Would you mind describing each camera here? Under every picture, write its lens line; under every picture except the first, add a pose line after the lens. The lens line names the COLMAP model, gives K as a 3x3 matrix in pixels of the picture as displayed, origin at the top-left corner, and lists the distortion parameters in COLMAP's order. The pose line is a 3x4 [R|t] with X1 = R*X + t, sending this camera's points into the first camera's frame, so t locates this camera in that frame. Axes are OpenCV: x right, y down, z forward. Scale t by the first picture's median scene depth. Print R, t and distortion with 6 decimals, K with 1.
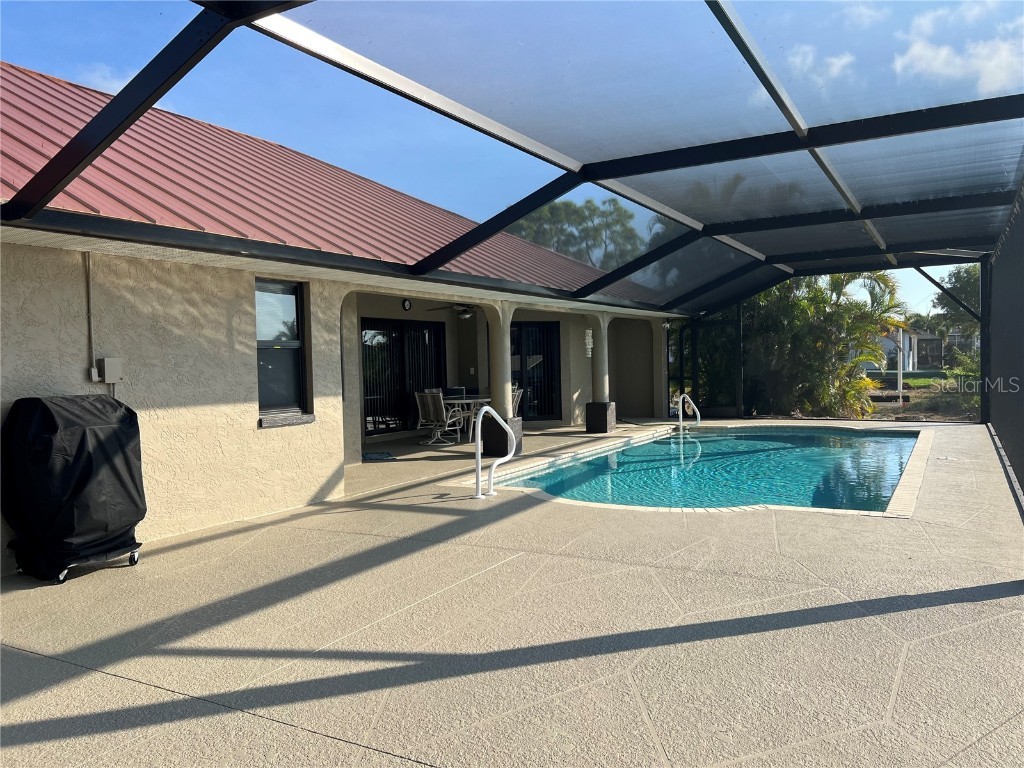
lens RADIAL K [[772.0, 0, 512.0], [0, 772.0, 384.0], [0, 0, 1]] dist [0.058798, -0.067052]
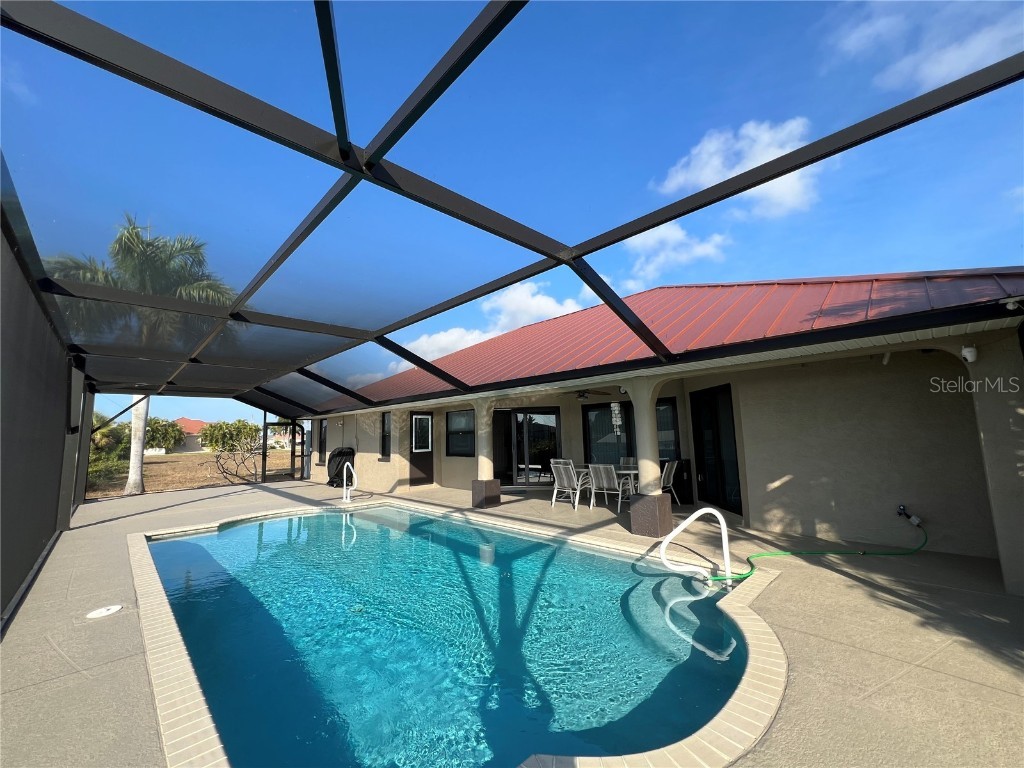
lens RADIAL K [[409.5, 0, 508.5], [0, 409.5, 382.1], [0, 0, 1]] dist [-0.000008, 0.000040]
pose [[-0.275048, -0.101081, -0.956102, 0.812081], [-0.004859, 0.994591, -0.103752, -0.066150], [0.961418, -0.023891, -0.274051, 1.408550]]
